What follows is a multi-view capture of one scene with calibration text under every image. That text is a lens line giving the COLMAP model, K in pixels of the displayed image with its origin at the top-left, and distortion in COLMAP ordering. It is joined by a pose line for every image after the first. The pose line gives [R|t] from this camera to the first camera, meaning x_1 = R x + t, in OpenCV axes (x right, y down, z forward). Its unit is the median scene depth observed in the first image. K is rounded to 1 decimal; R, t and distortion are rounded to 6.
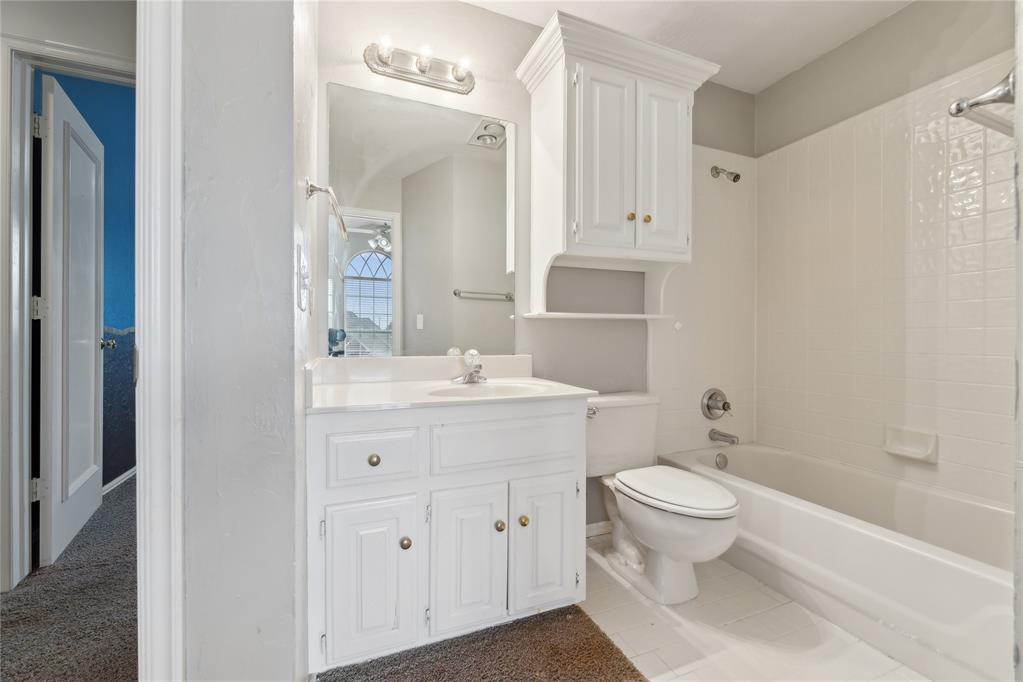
lens RADIAL K [[419.9, 0, 509.8], [0, 419.9, 340.1], [0, 0, 1]] dist [-0.000139, 0.000178]
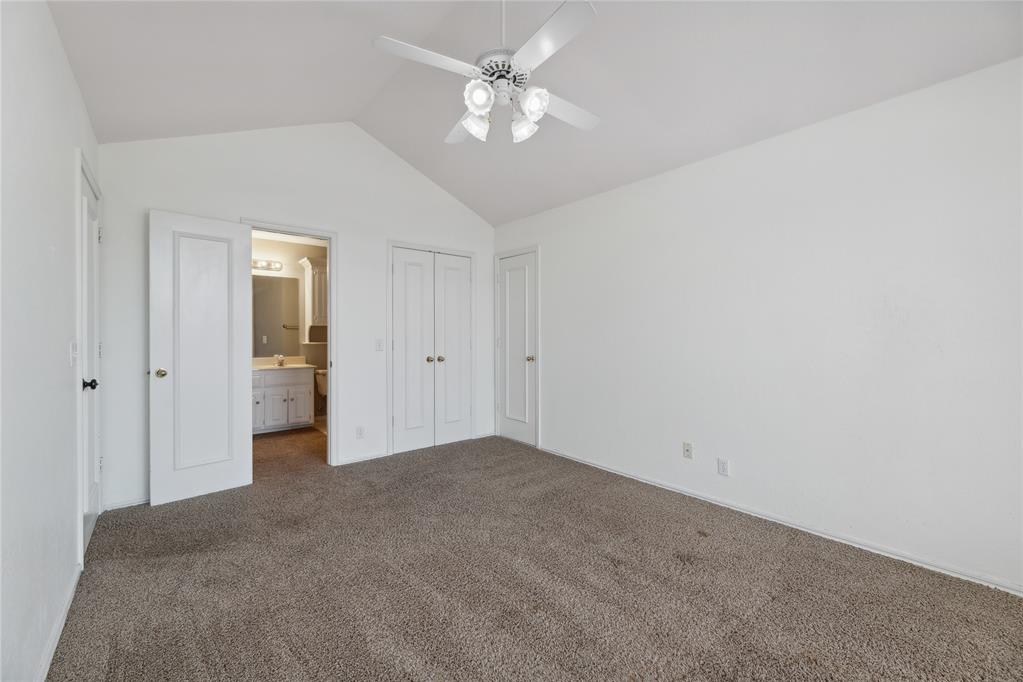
lens RADIAL K [[419.9, 0, 510.6], [0, 419.9, 343.5], [0, 0, 1]] dist [-0.000139, 0.000178]
pose [[0.953767, -0.001623, 0.300543, 0.563562], [-0.002028, 0.999928, 0.011836, -0.097120], [-0.300541, -0.011899, 0.953695, -2.353471]]
